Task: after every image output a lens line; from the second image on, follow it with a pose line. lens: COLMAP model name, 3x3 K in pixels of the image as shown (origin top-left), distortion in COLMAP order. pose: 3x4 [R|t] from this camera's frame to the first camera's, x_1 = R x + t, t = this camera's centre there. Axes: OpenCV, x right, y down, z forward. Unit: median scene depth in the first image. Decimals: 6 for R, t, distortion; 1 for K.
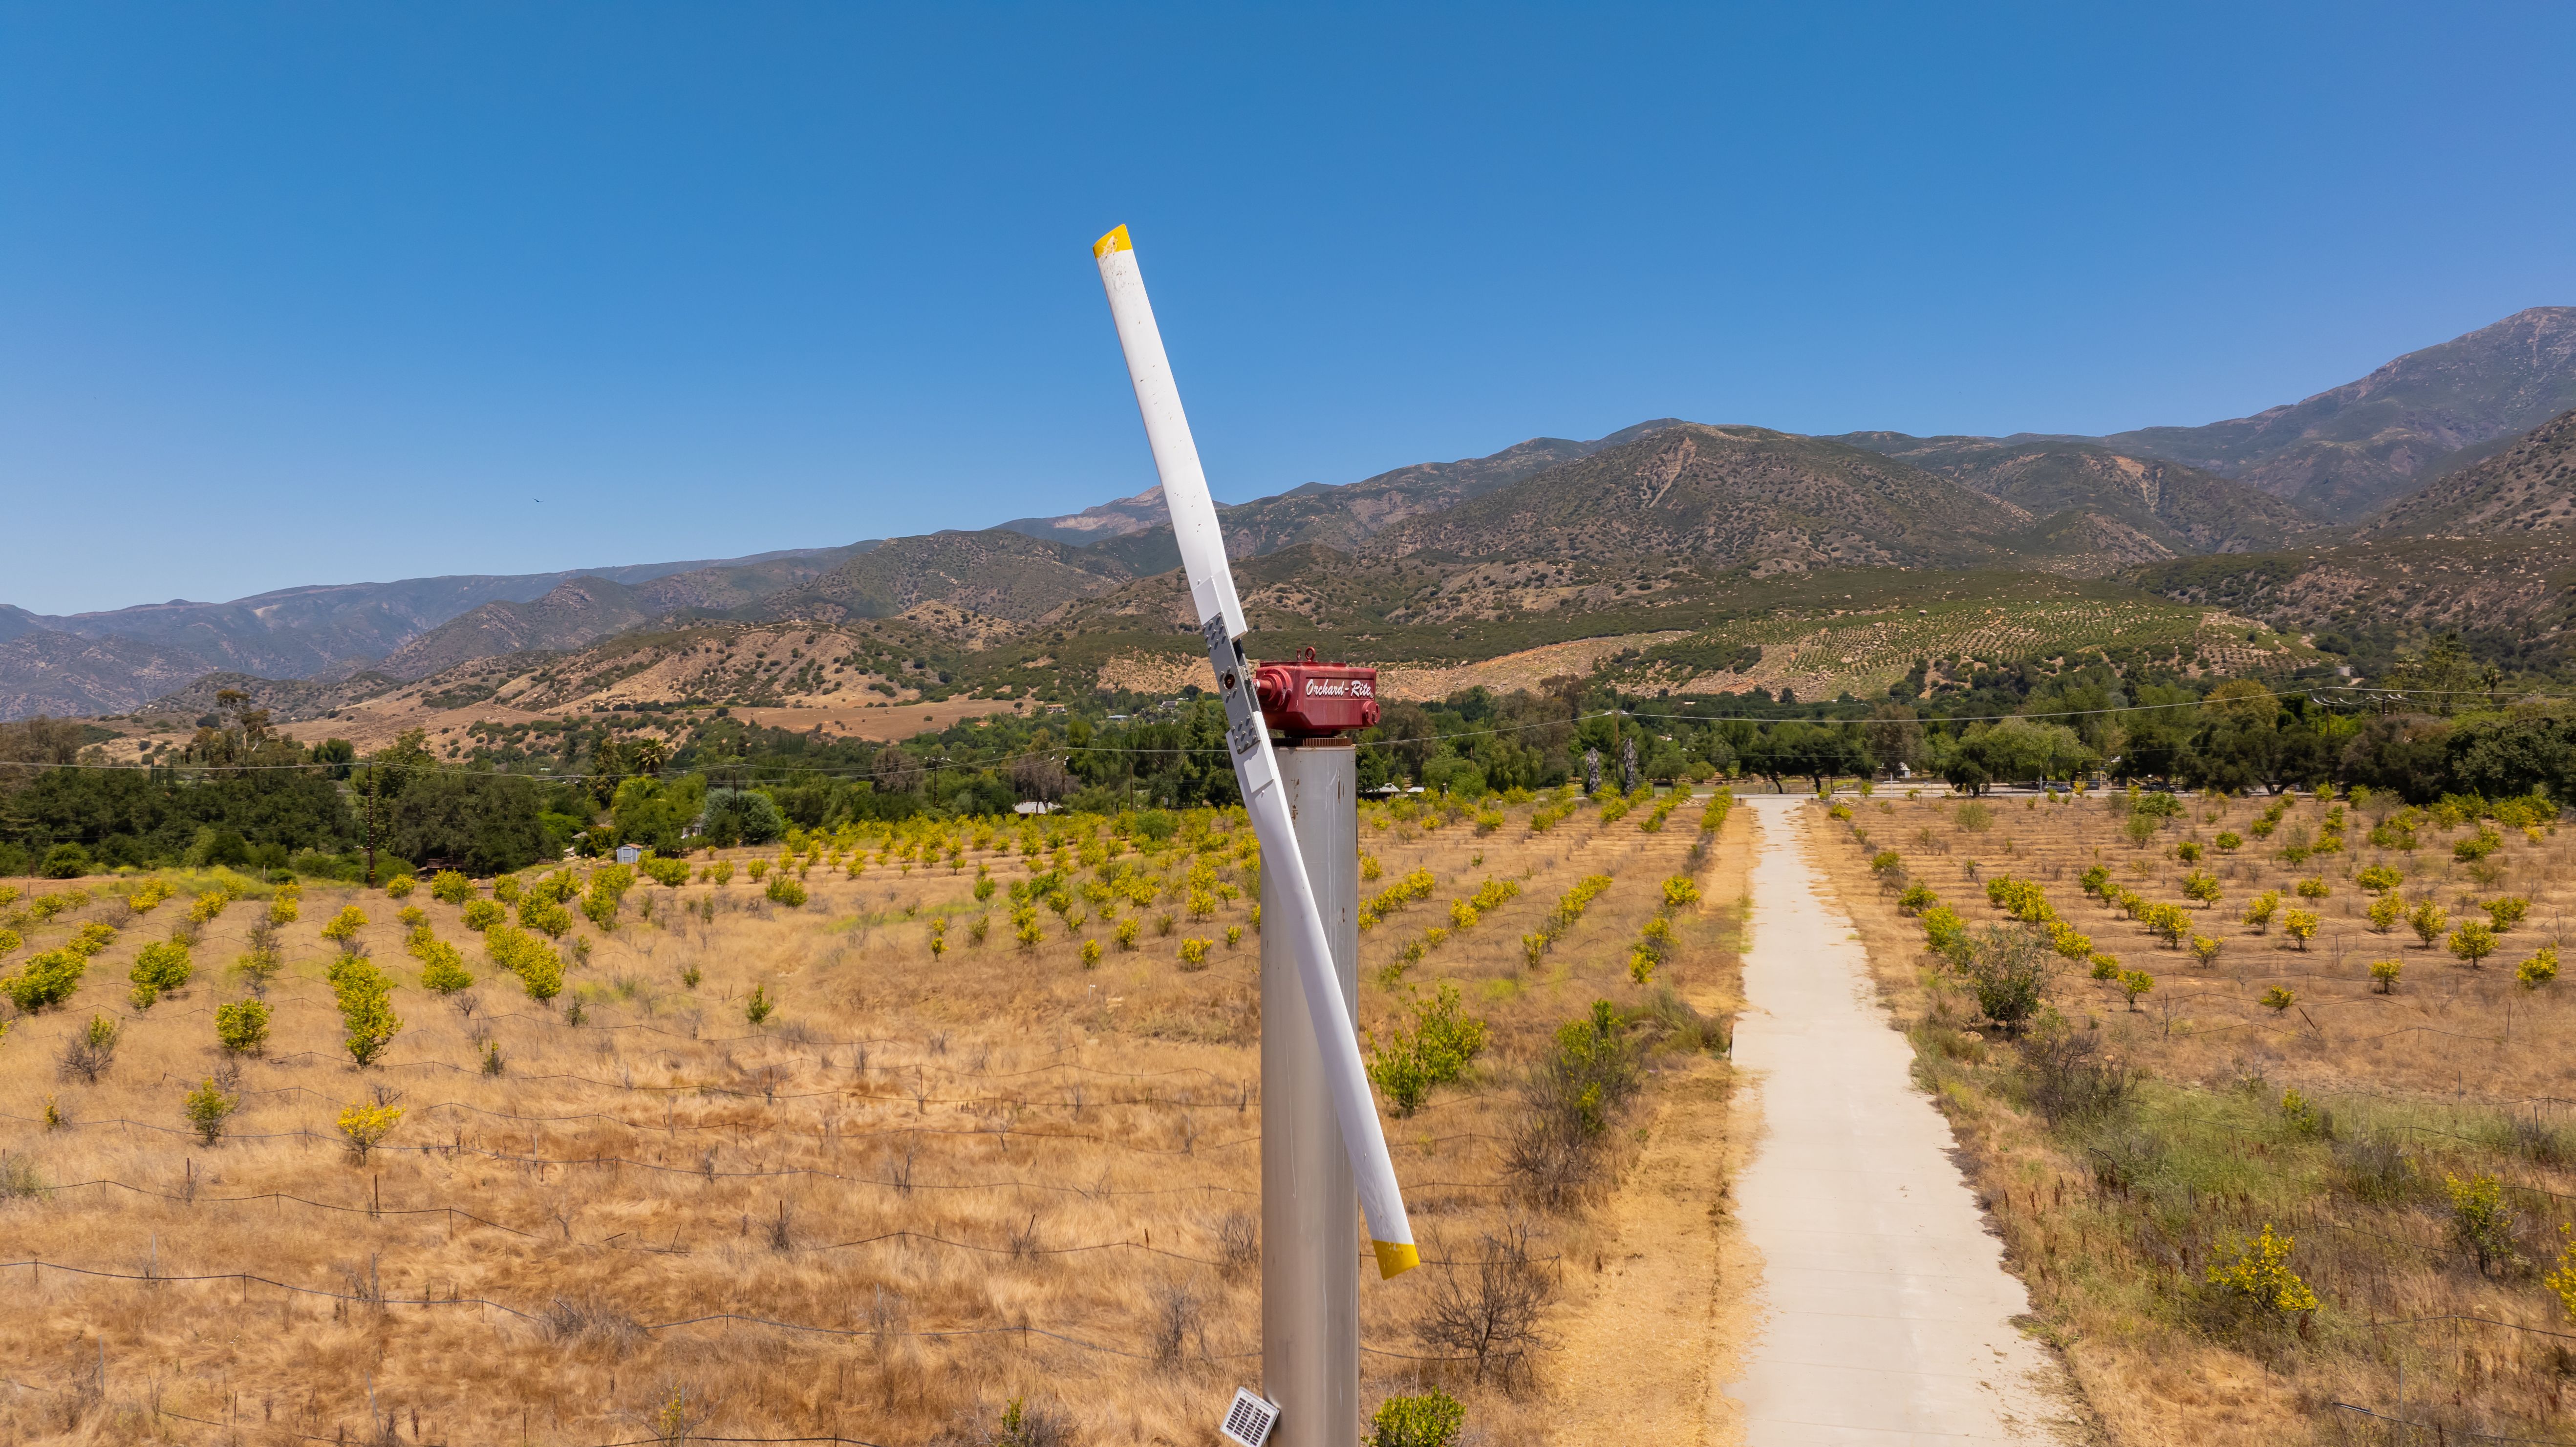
lens RADIAL K [[1808.6, 0, 1284.9], [0, 1808.6, 716.0], [0, 0, 1]] dist [-0.018897, 0.001790]
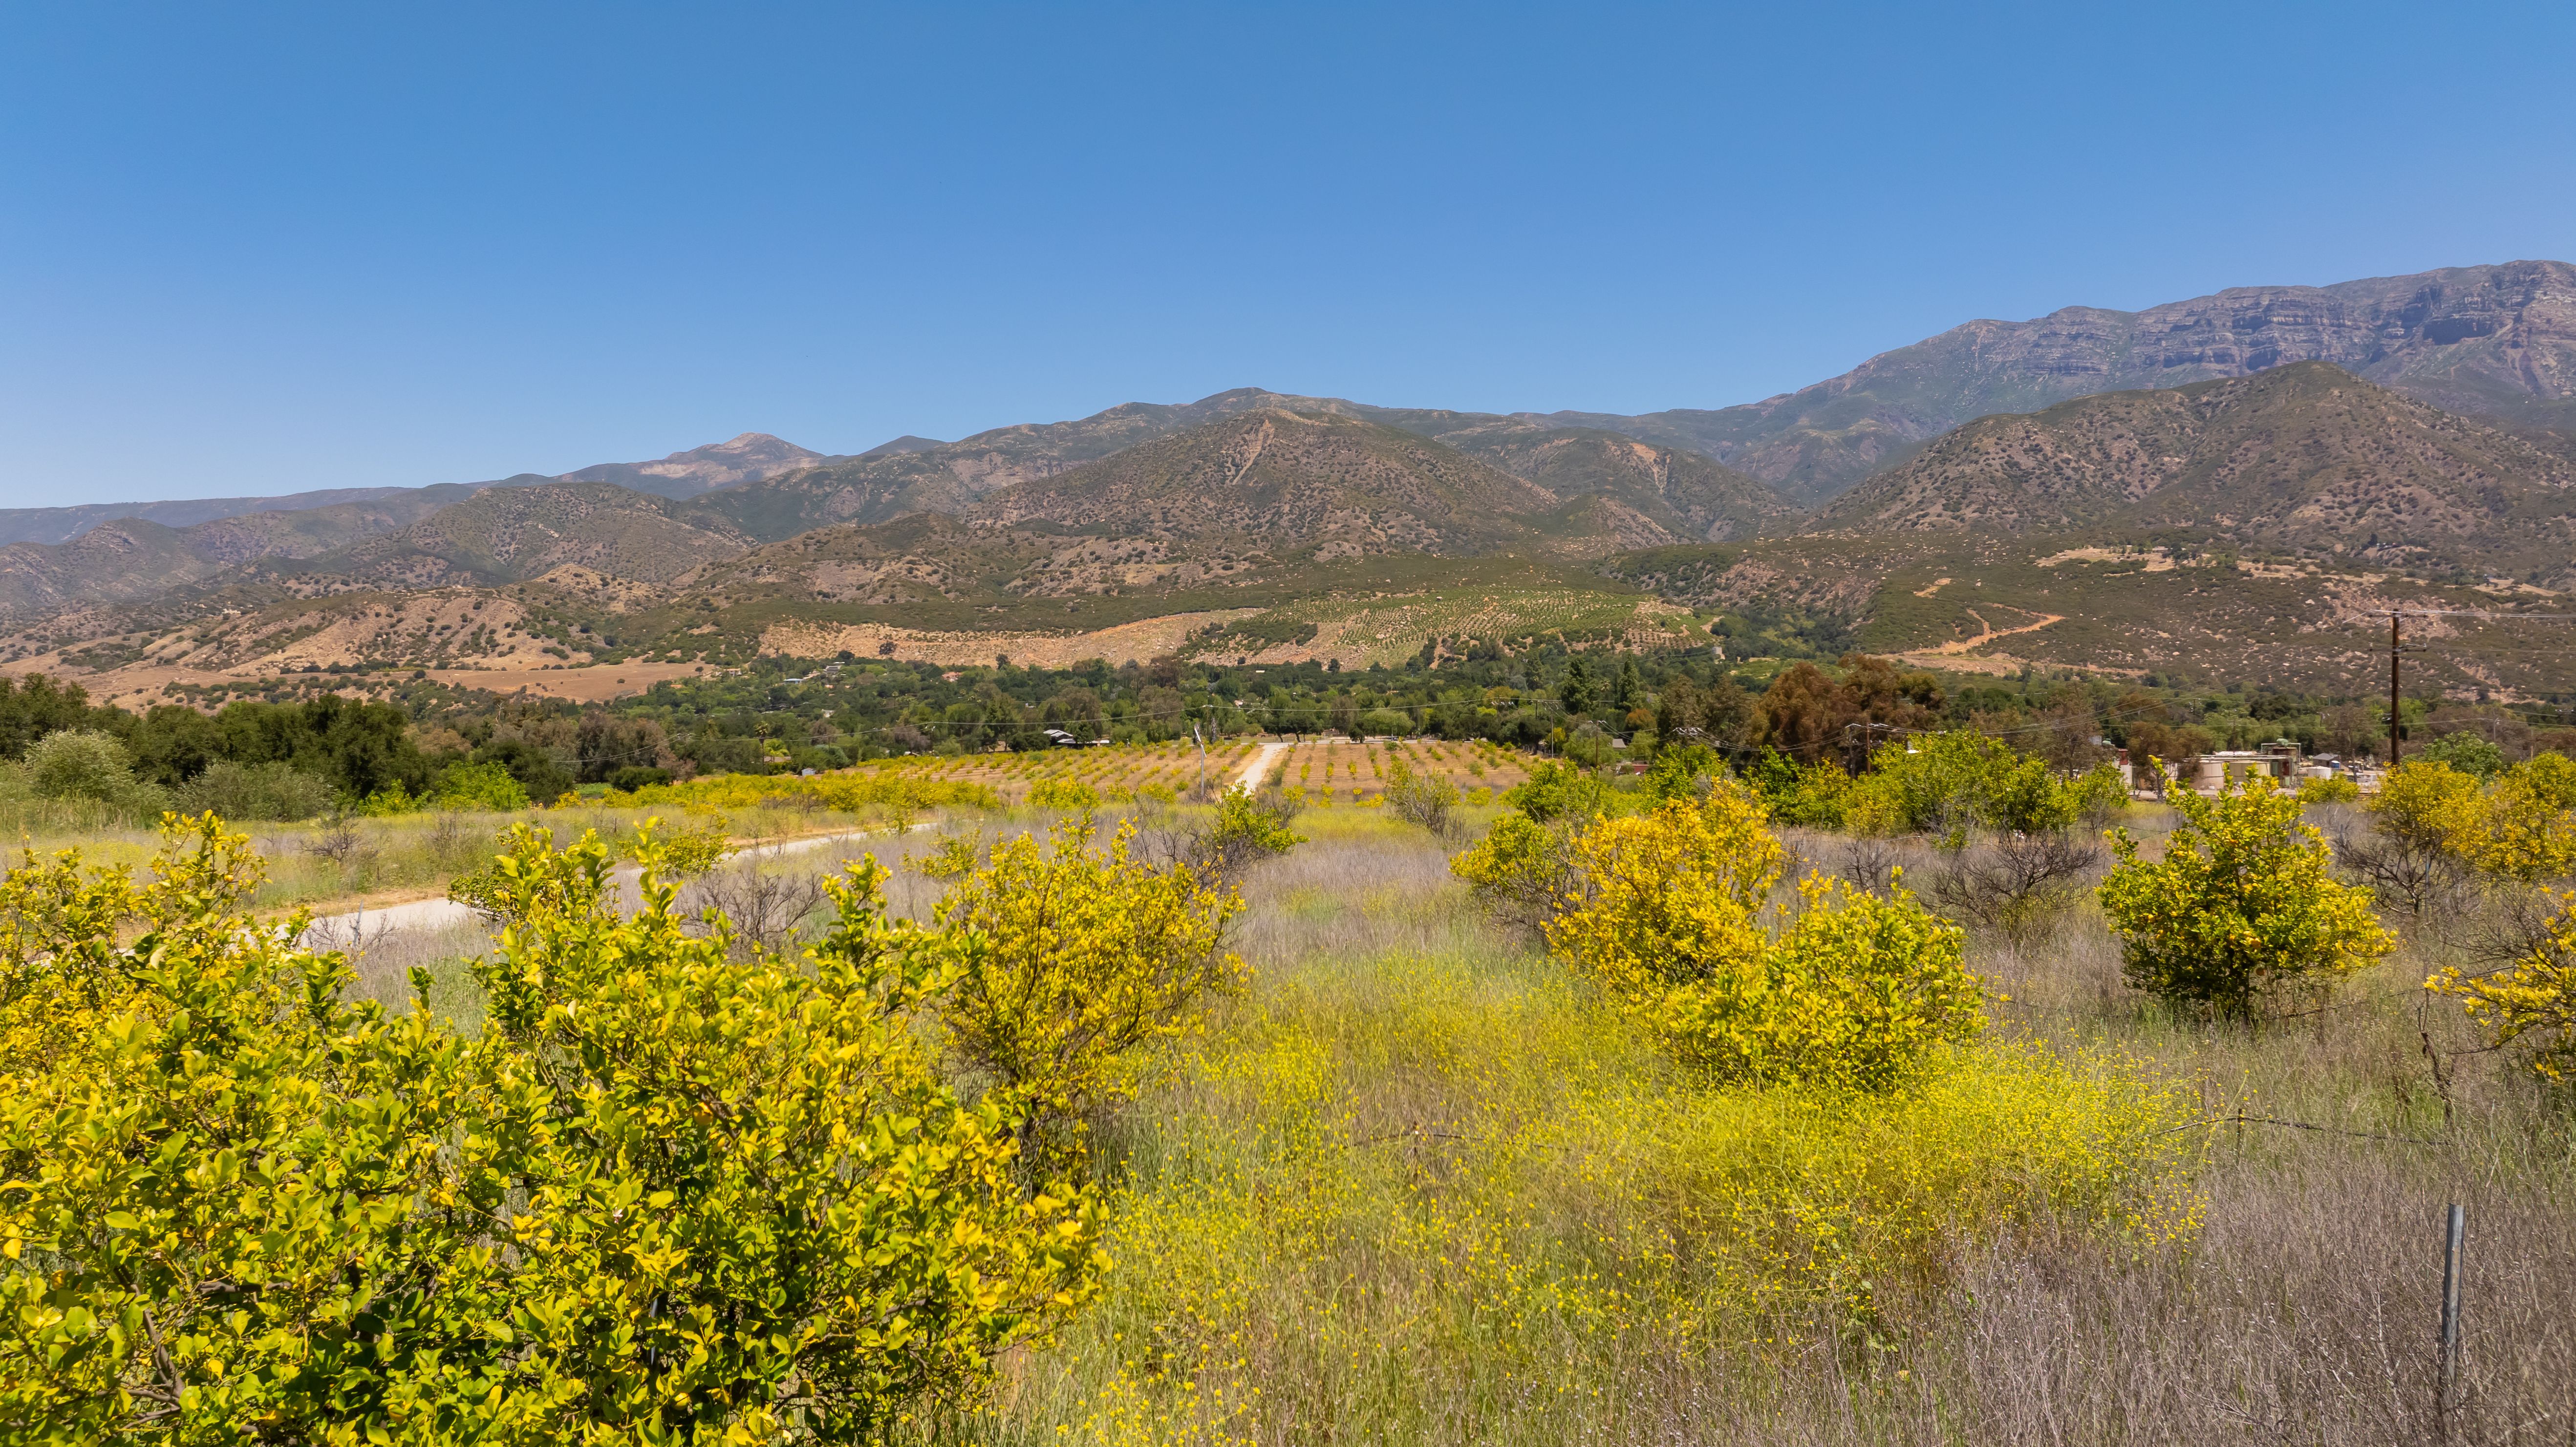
lens RADIAL K [[1808.6, 0, 1284.9], [0, 1808.6, 716.0], [0, 0, 1]] dist [-0.018897, 0.001790]
pose [[0.974448, -0.004948, 0.224557, -0.032369], [-0.001631, 0.999575, 0.029102, -0.007997], [-0.224606, -0.028725, 0.974026, -0.171901]]
